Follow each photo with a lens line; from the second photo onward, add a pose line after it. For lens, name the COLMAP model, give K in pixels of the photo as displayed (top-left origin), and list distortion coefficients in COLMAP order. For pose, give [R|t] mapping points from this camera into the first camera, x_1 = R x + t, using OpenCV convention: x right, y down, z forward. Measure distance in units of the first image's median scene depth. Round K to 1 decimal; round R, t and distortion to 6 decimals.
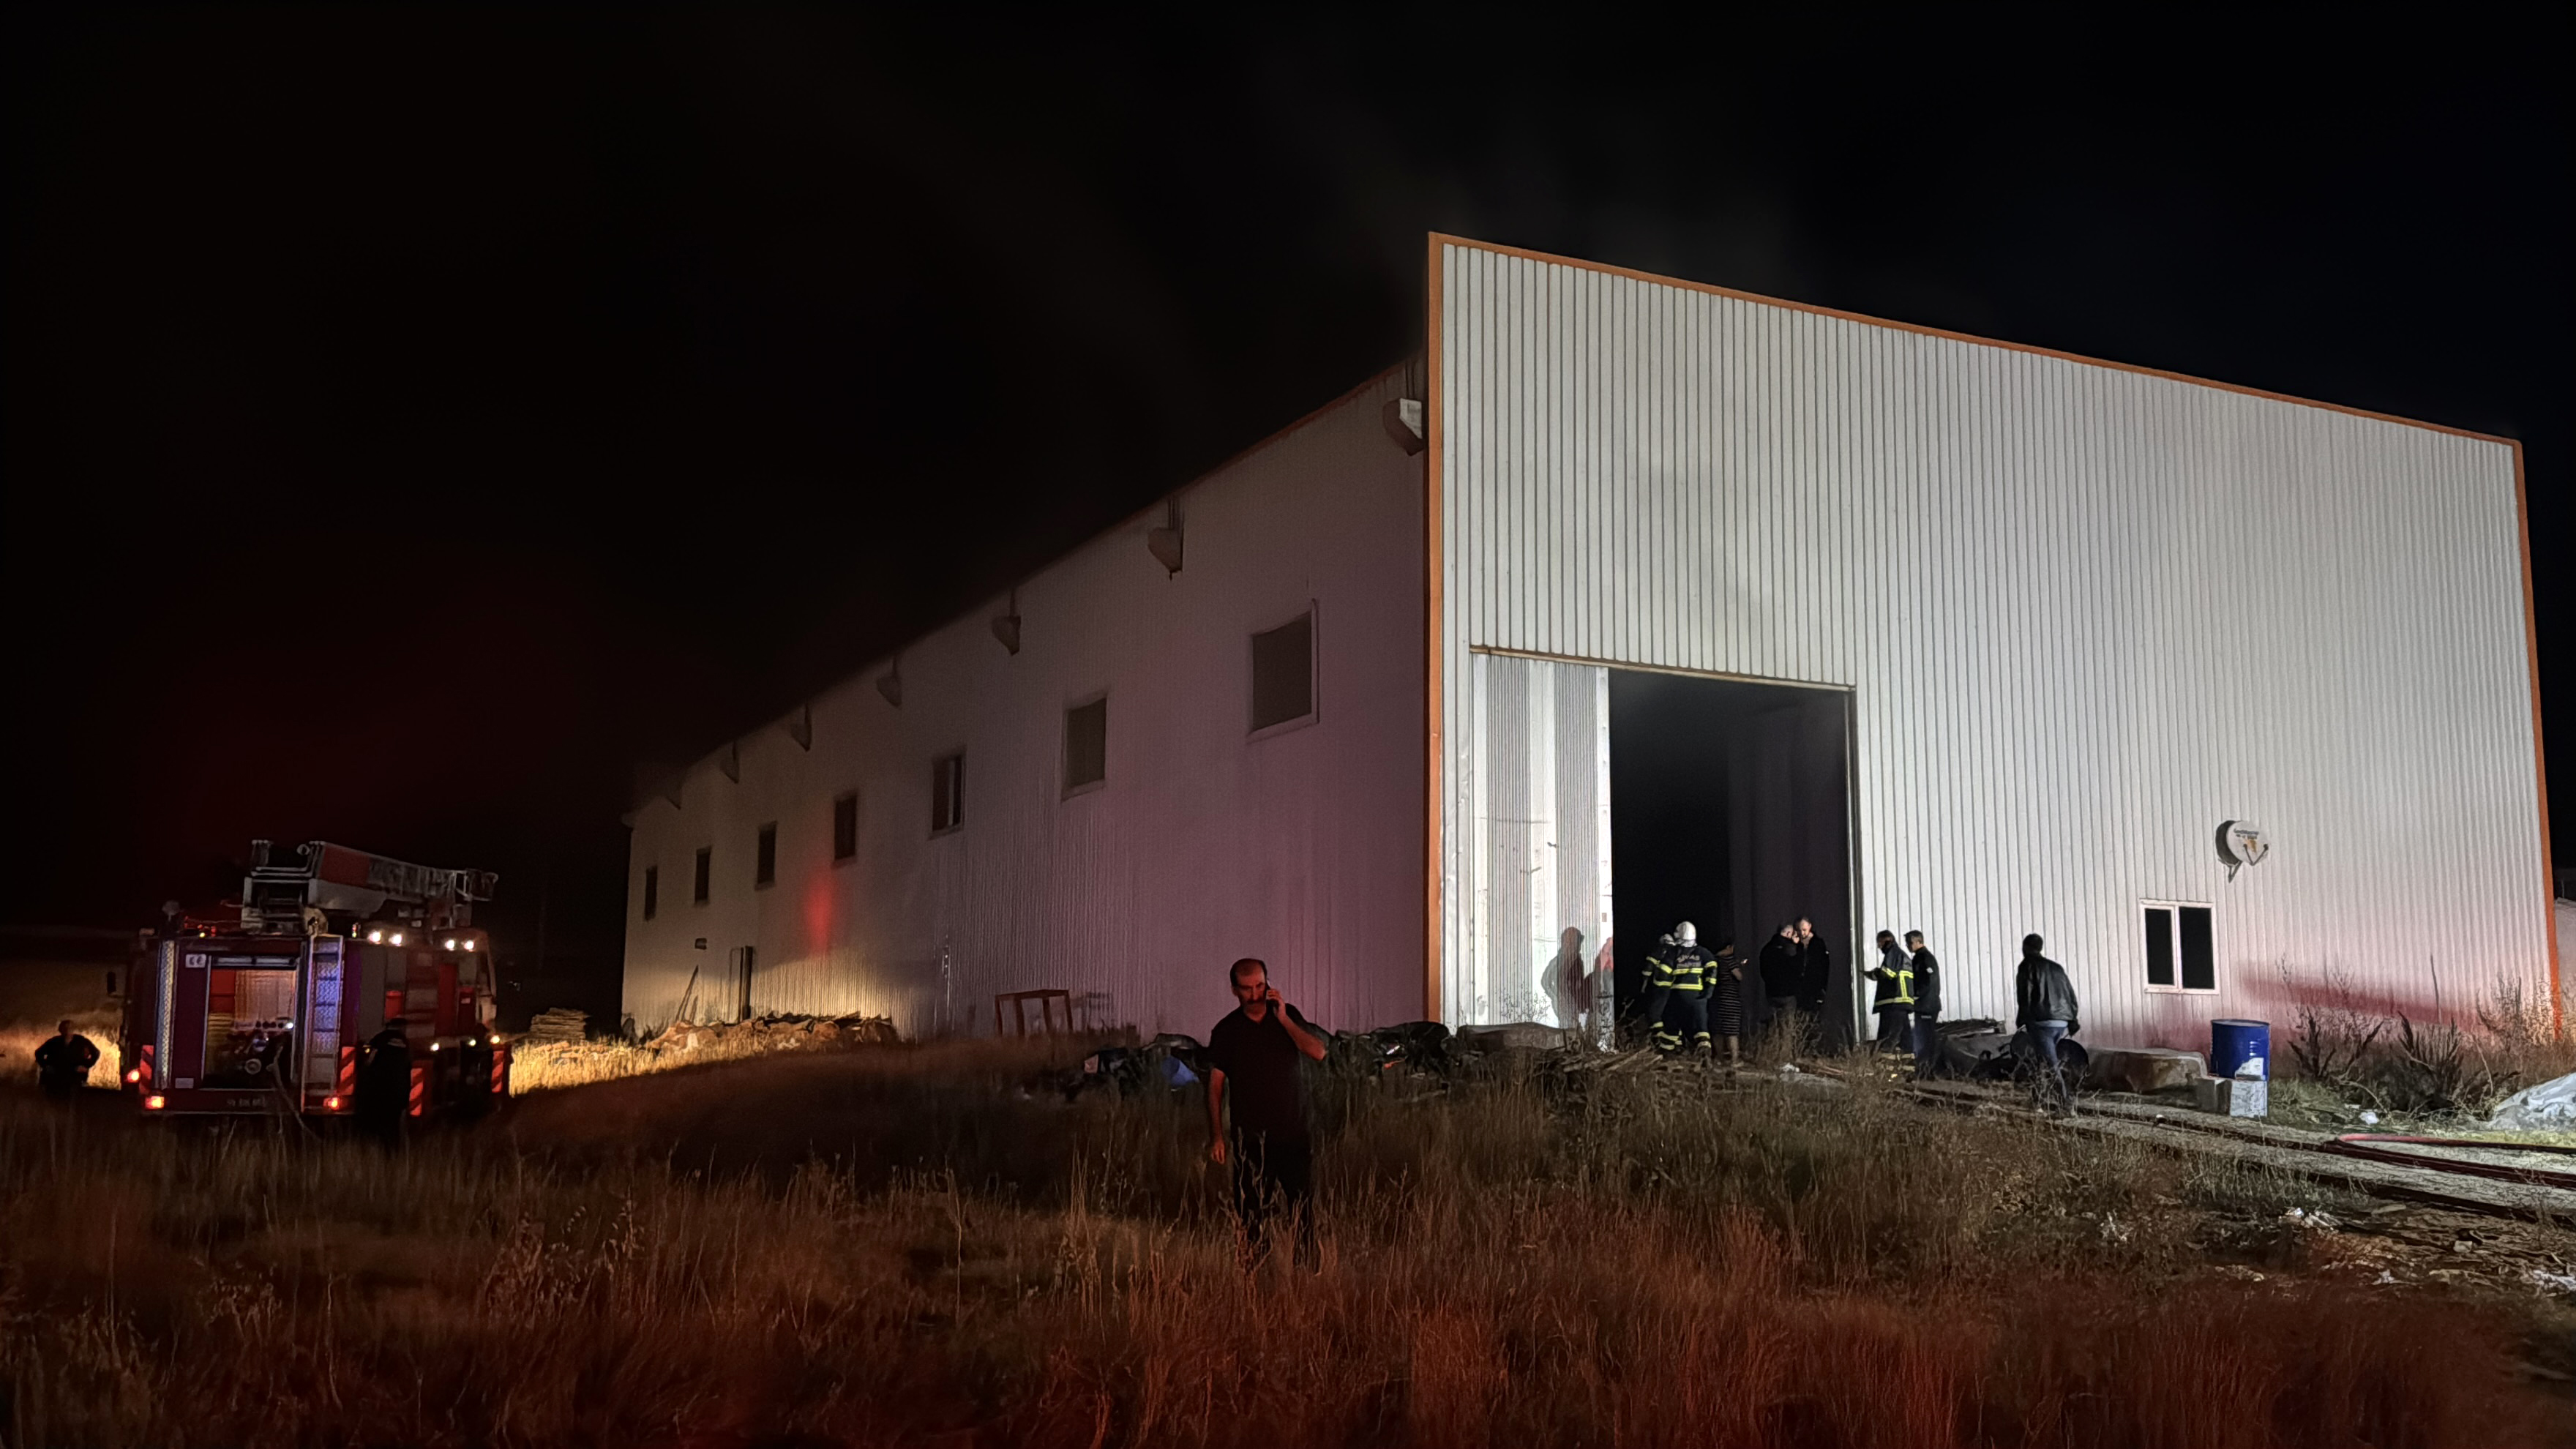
lens RADIAL K [[2254.3, 0, 1293.5], [0, 2254.3, 772.9], [0, 0, 1]] dist [0.108813, -0.237346]
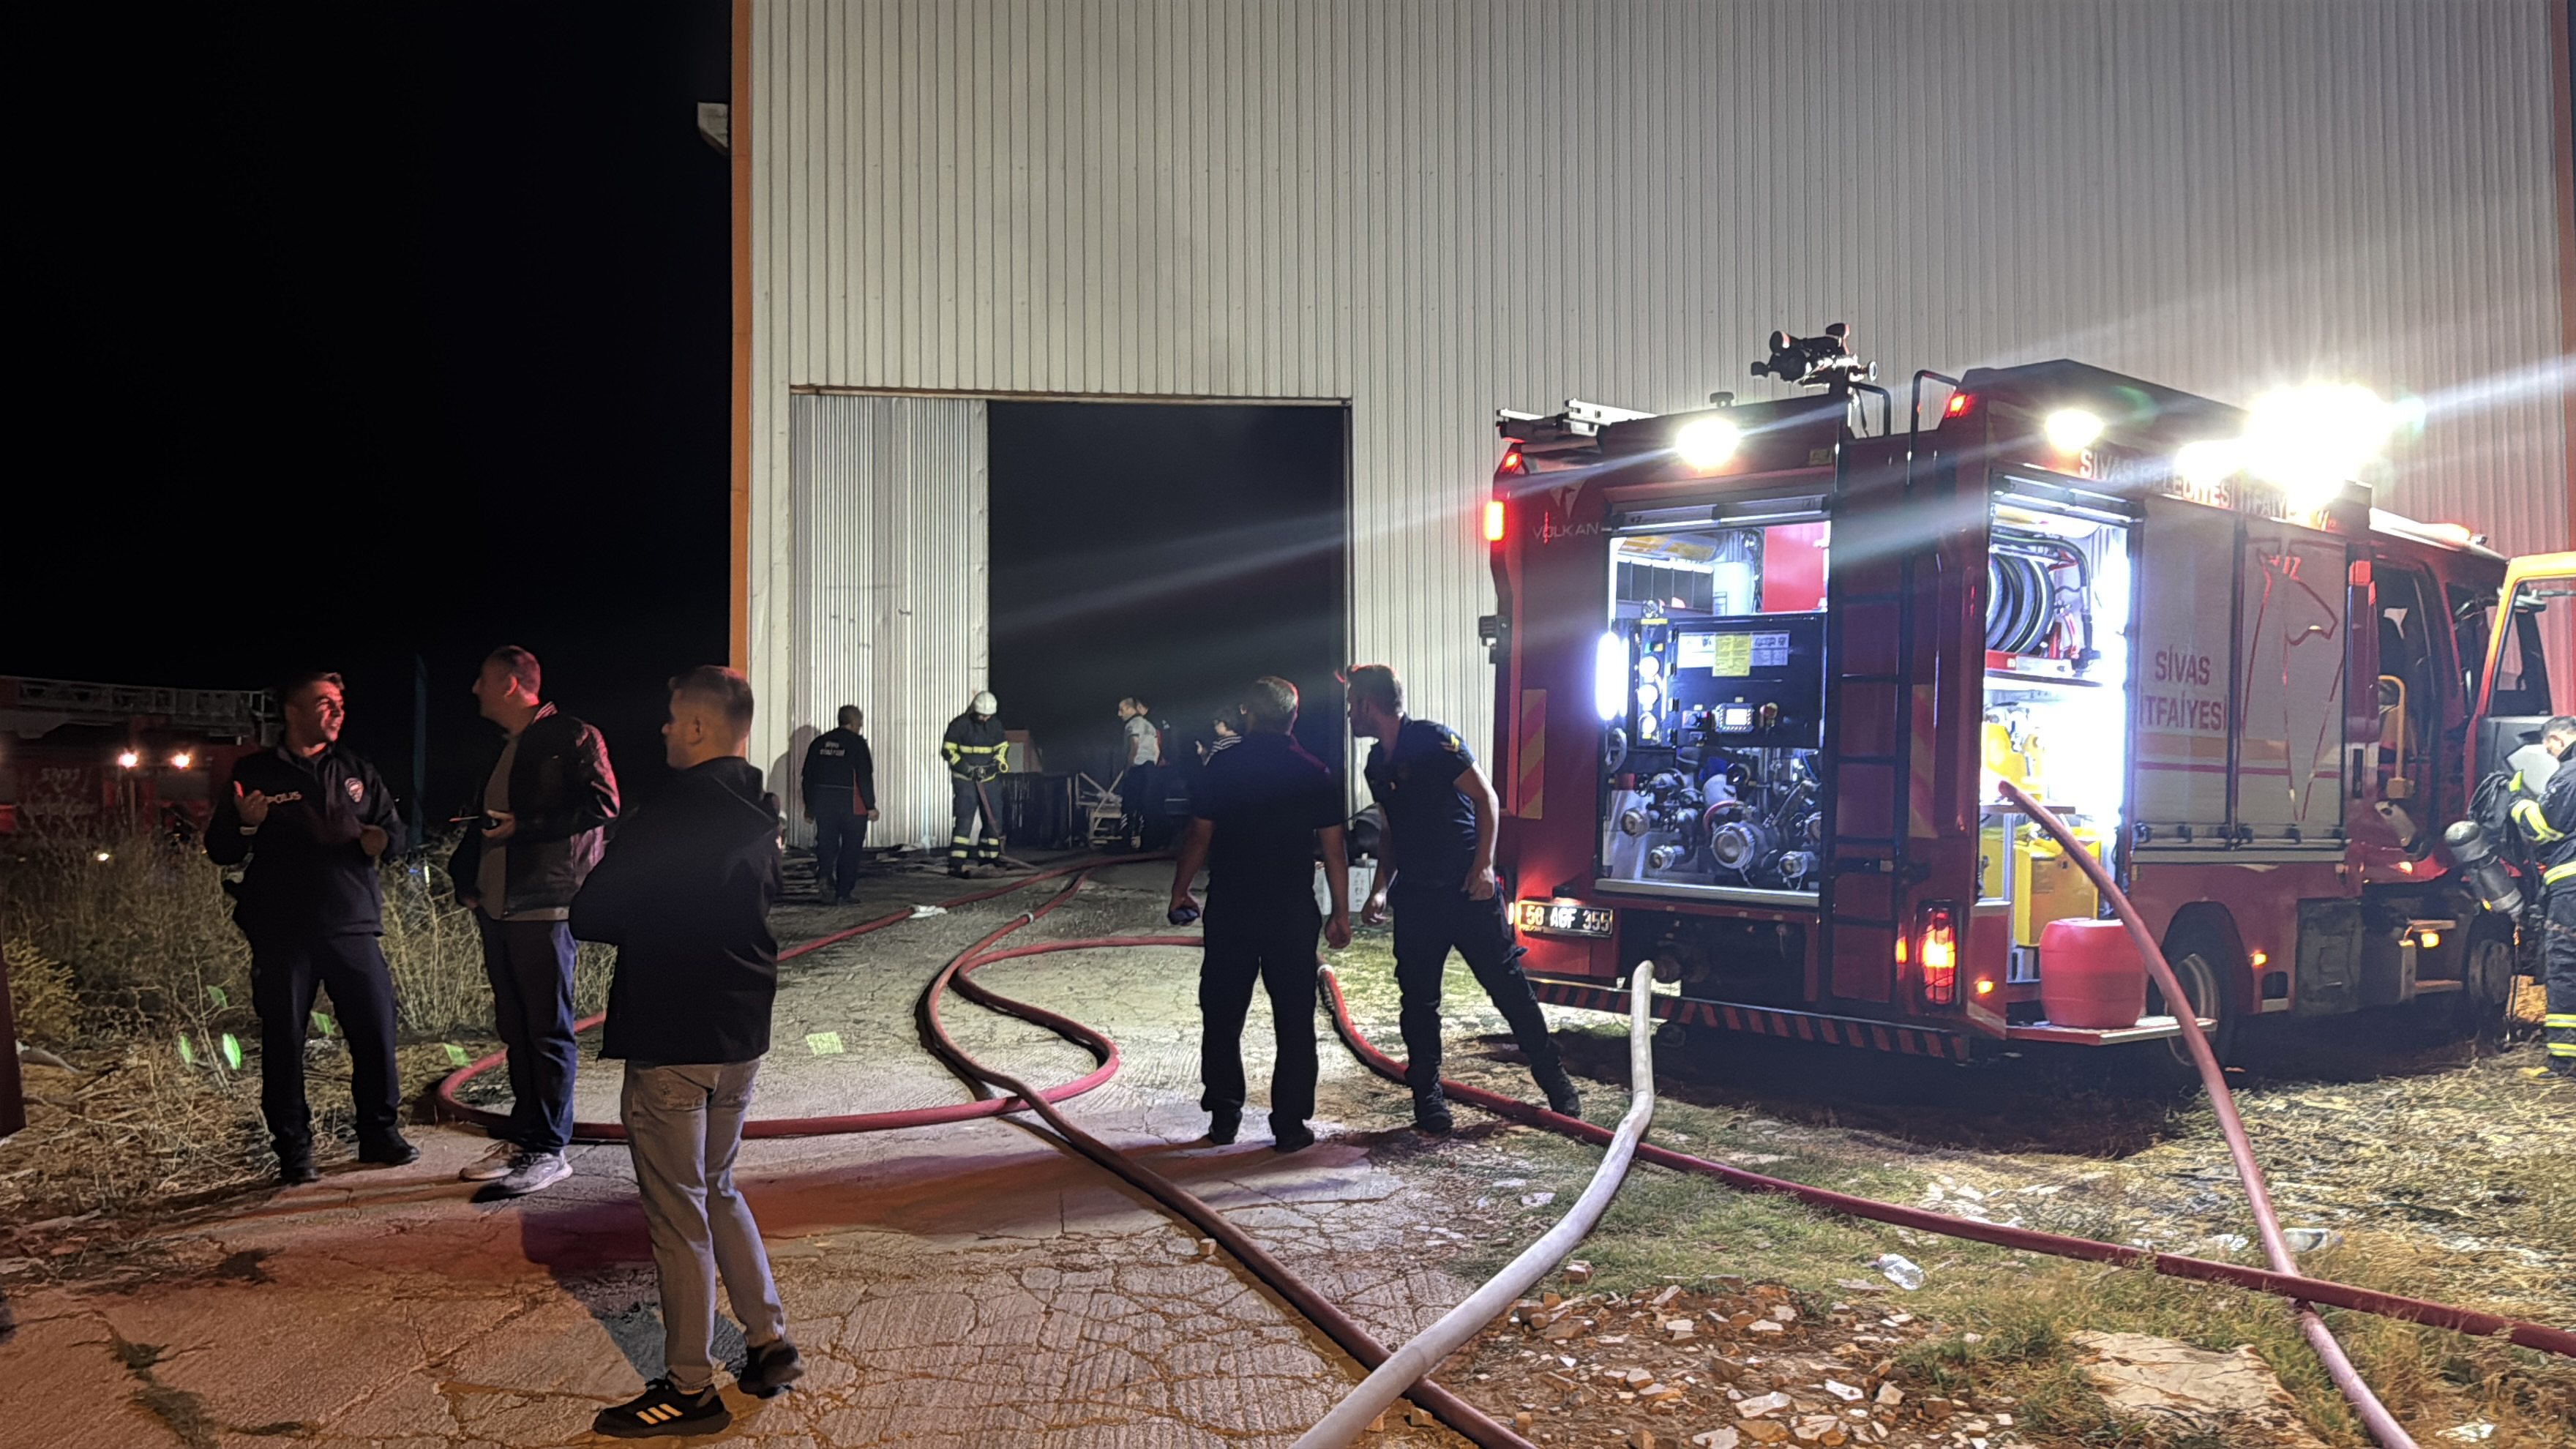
lens RADIAL K [[2254.3, 0, 1293.5], [0, 2254.3, 772.9], [0, 0, 1]] dist [0.108813, -0.237346]
pose [[0.936114, -0.026905, -0.350665, 0.547627], [0.056943, 0.995509, 0.075632, 0.035218], [0.347055, -0.090768, 0.933442, 0.239264]]
